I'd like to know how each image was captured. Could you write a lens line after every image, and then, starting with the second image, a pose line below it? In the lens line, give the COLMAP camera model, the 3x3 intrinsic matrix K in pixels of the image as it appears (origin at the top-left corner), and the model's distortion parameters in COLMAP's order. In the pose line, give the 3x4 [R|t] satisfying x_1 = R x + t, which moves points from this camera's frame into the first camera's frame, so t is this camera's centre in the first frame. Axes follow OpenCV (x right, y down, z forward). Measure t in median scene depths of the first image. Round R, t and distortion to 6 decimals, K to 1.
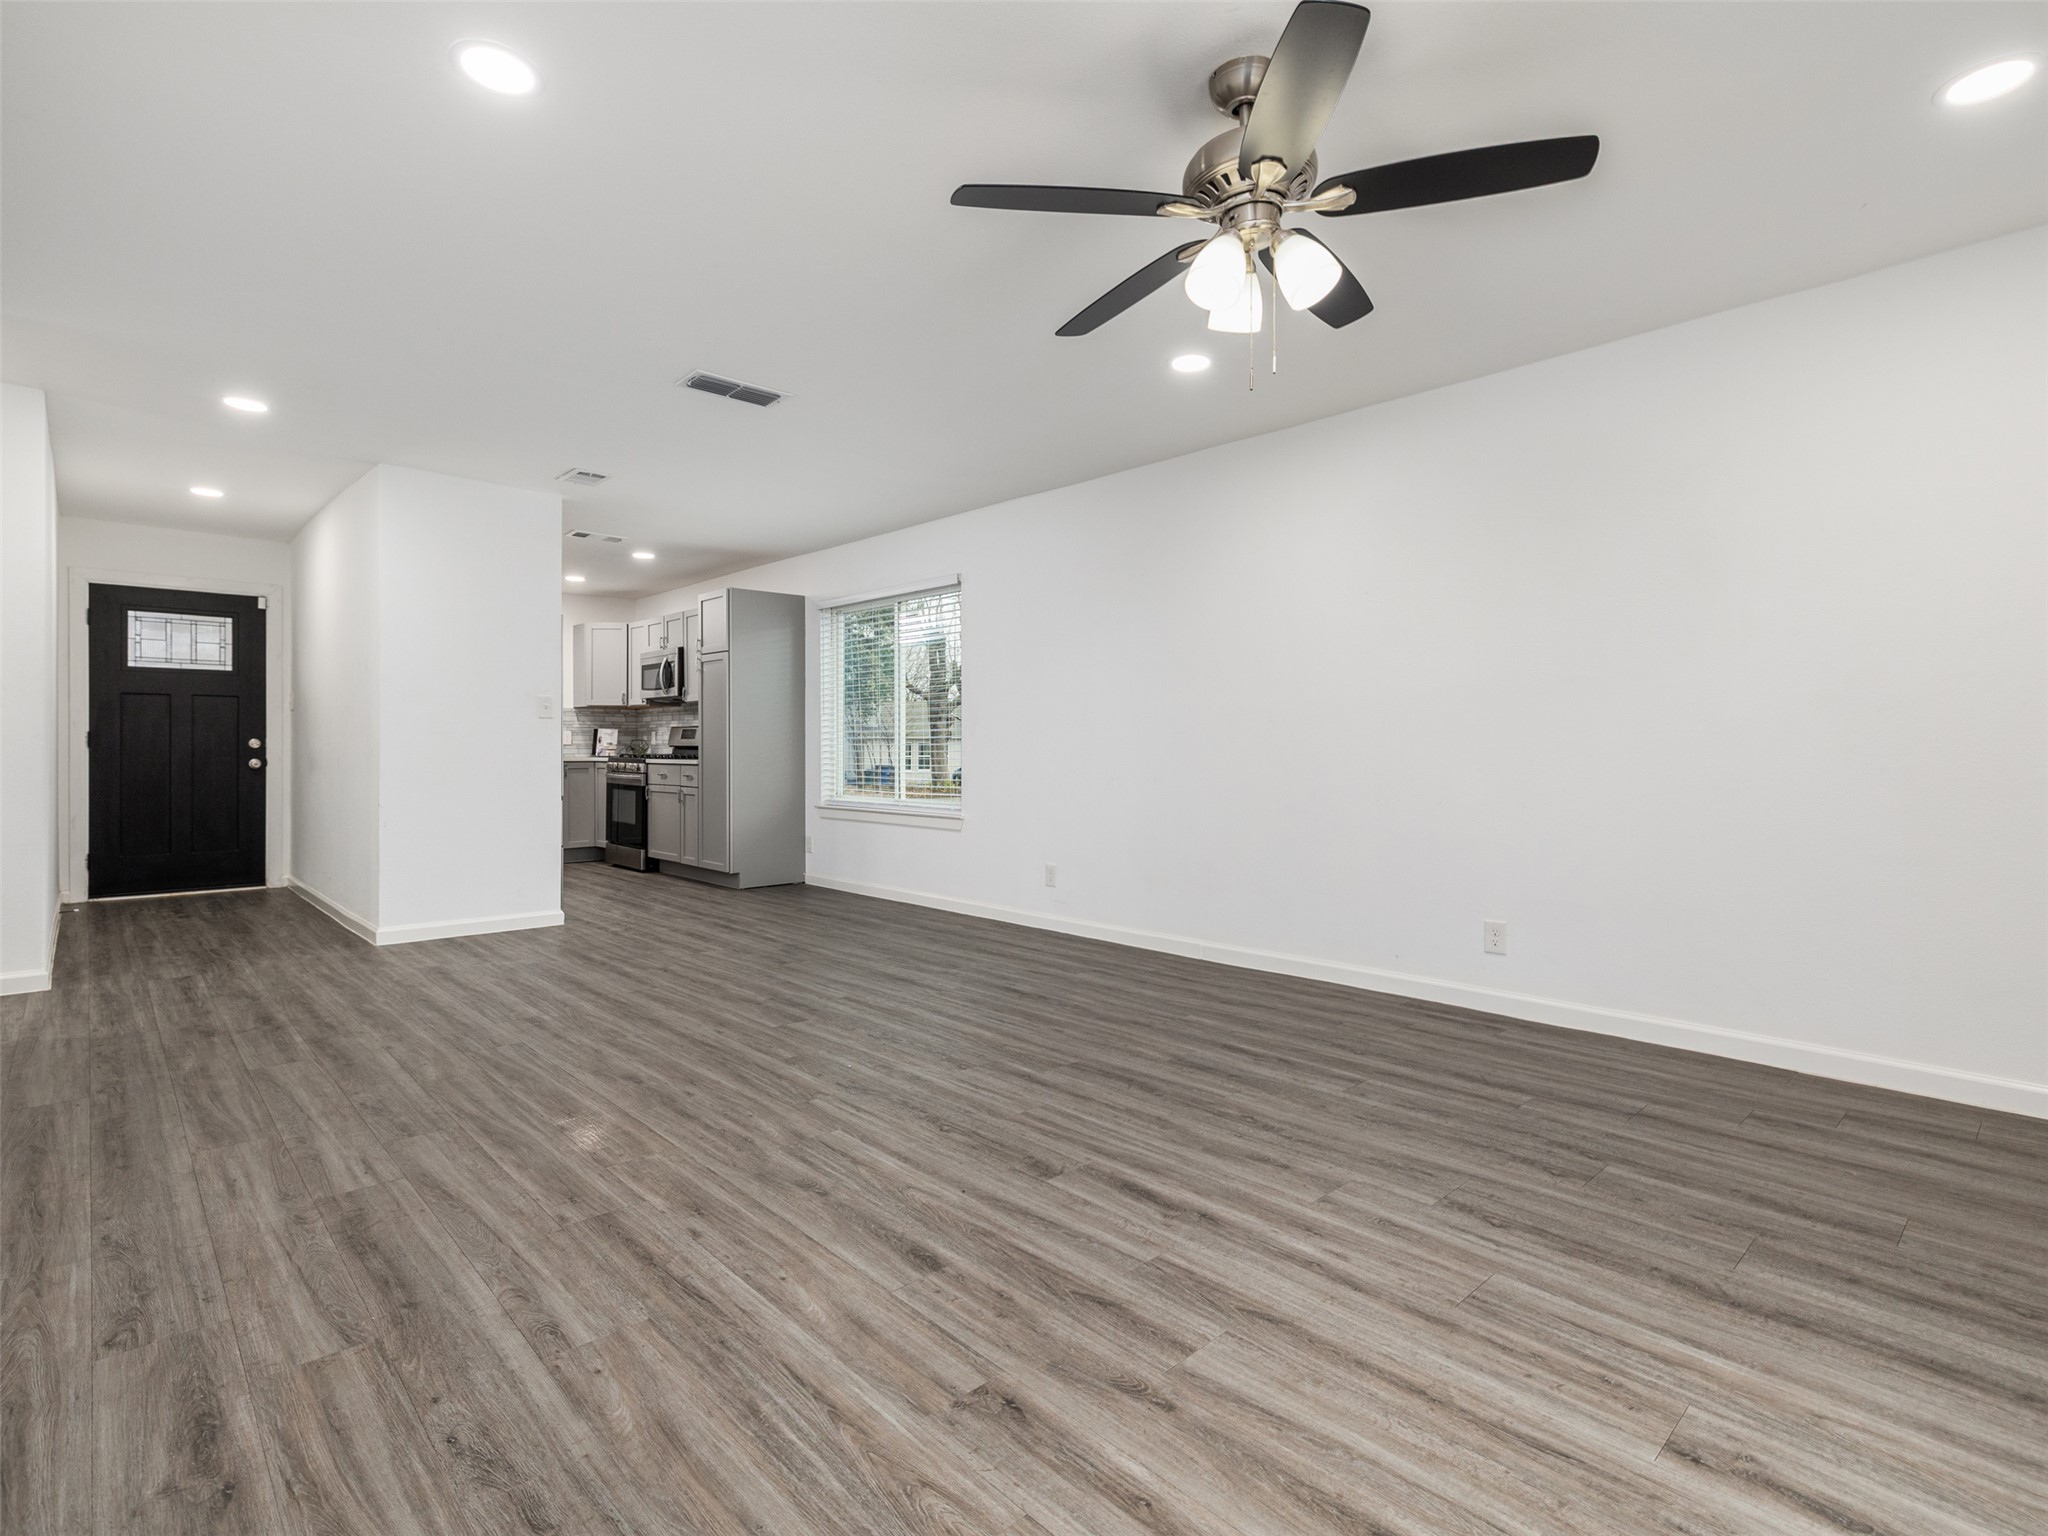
lens RADIAL K [[986.8, 0, 1030.2], [0, 986.8, 750.9], [0, 0, 1]] dist [-0.000794, 0.000343]
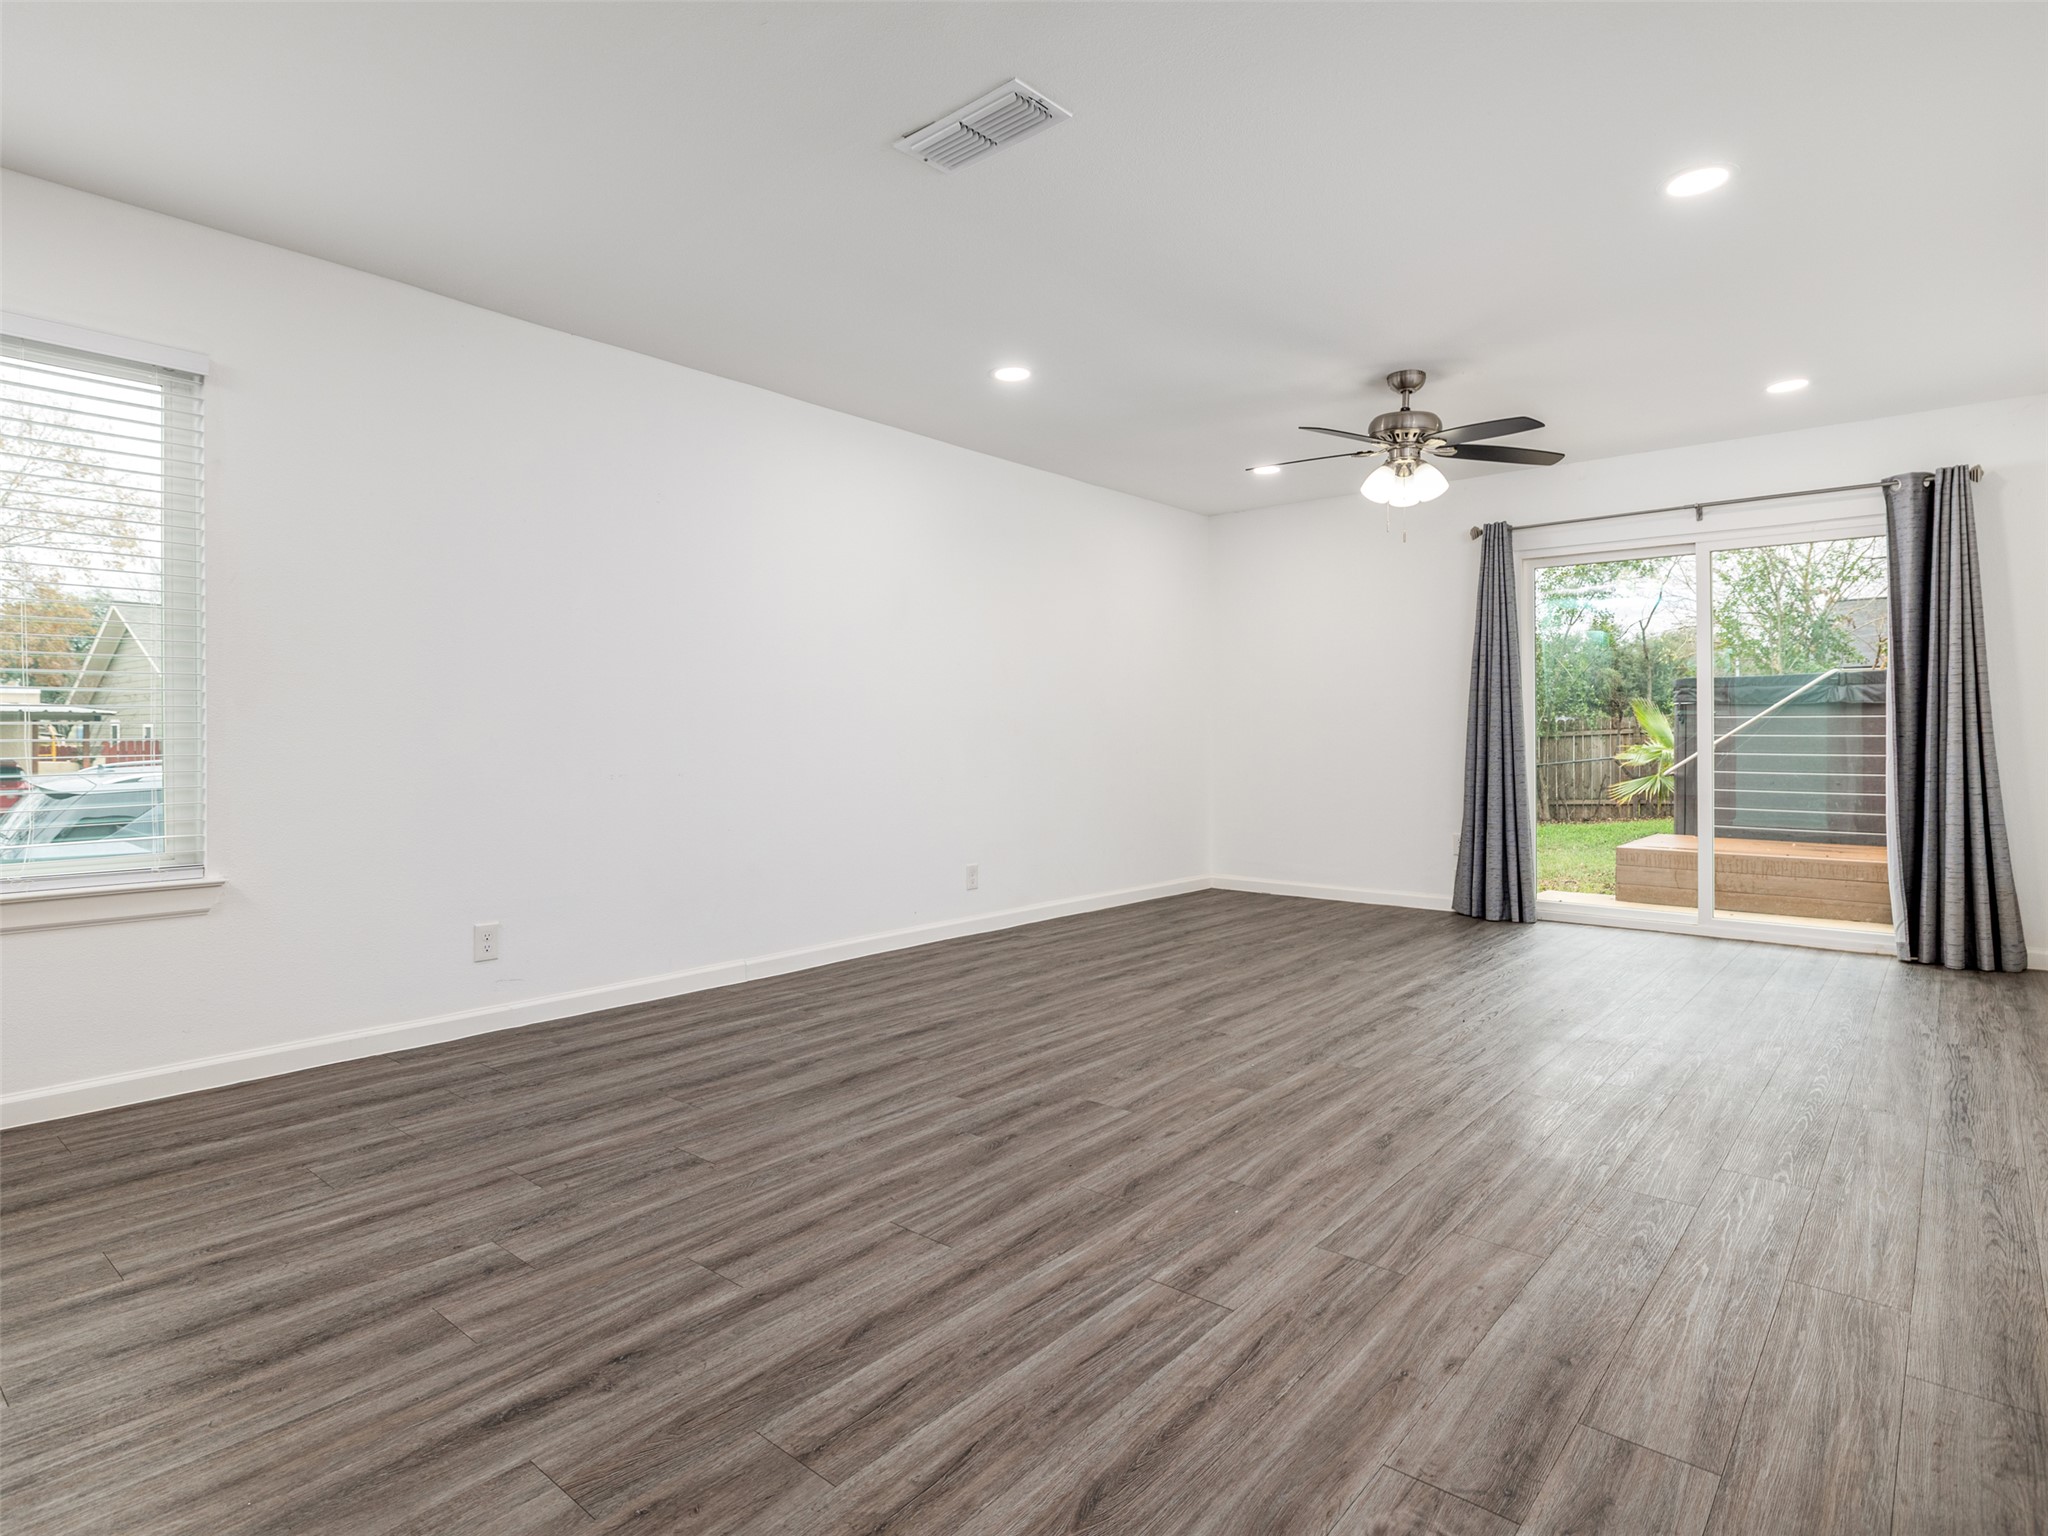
lens RADIAL K [[1102.6, 0, 1000.8], [0, 1102.6, 728.8], [0, 0, 1]] dist [-0.006412, 0.001112]
pose [[-0.087442, 0.003607, 0.996163, -1.116396], [0.002830, 0.999990, -0.003373, -0.004269], [-0.996166, 0.002525, -0.087451, 1.214417]]
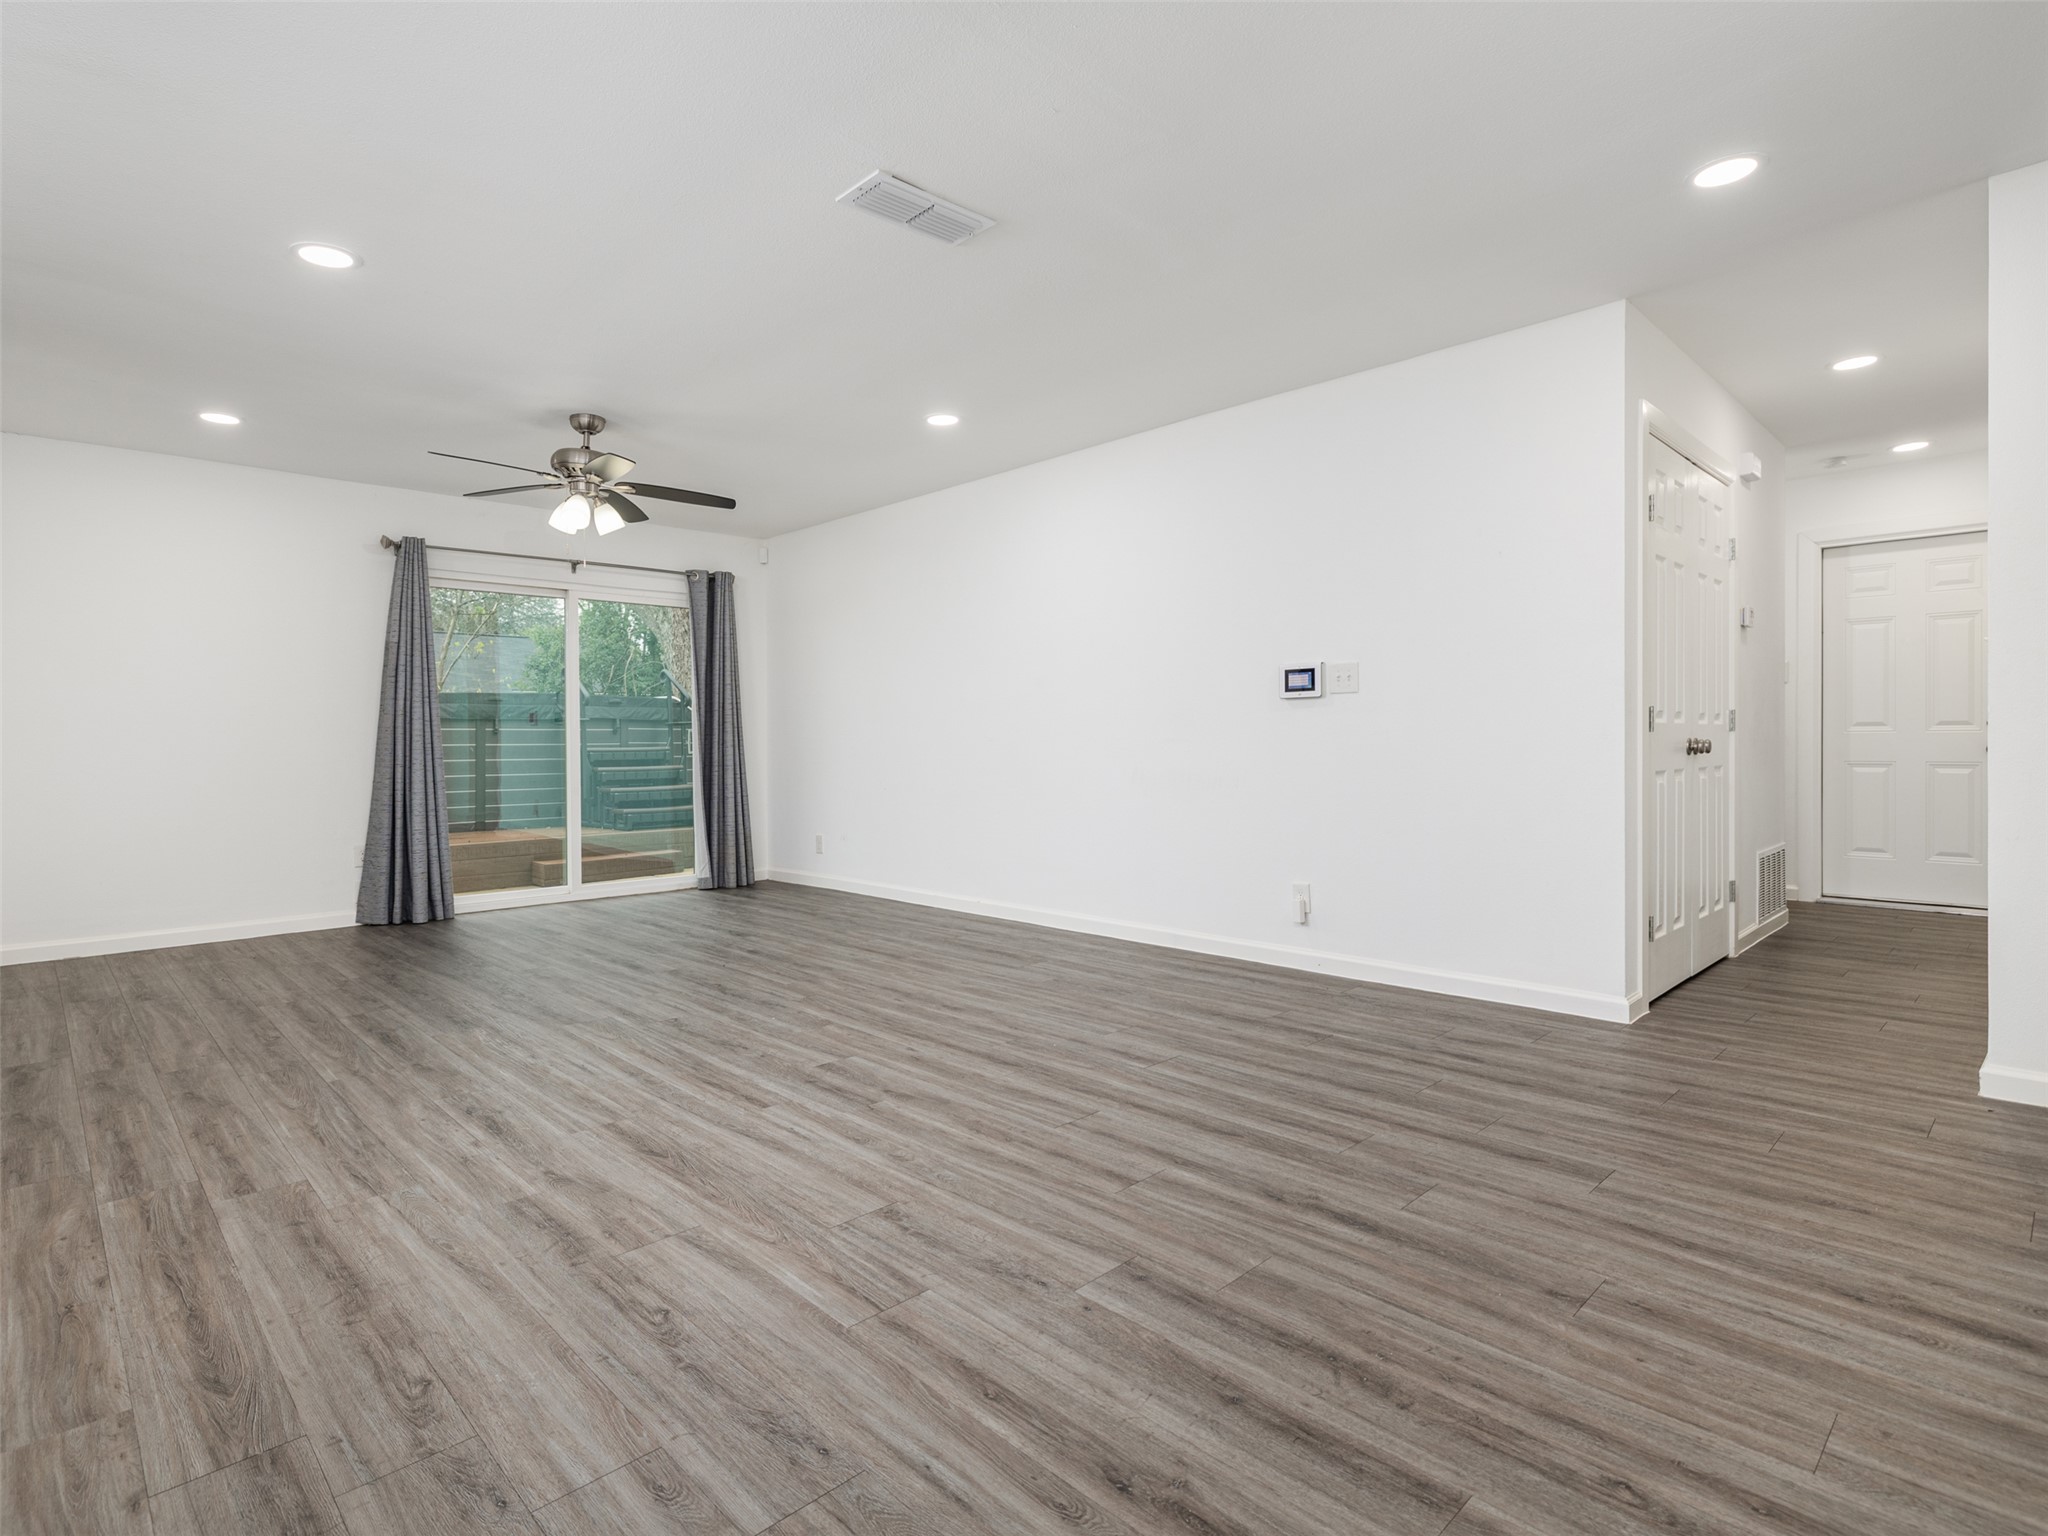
lens RADIAL K [[1059.3, 0, 1016.1], [0, 1059.3, 767.8], [0, 0, 1]] dist [-0.015173, 0.000669]
pose [[-0.999969, 0.007895, 0.000743, -0.422390], [0.007912, 0.999570, 0.028247, -0.000952], [-0.000519, 0.028252, -0.999601, 2.005067]]
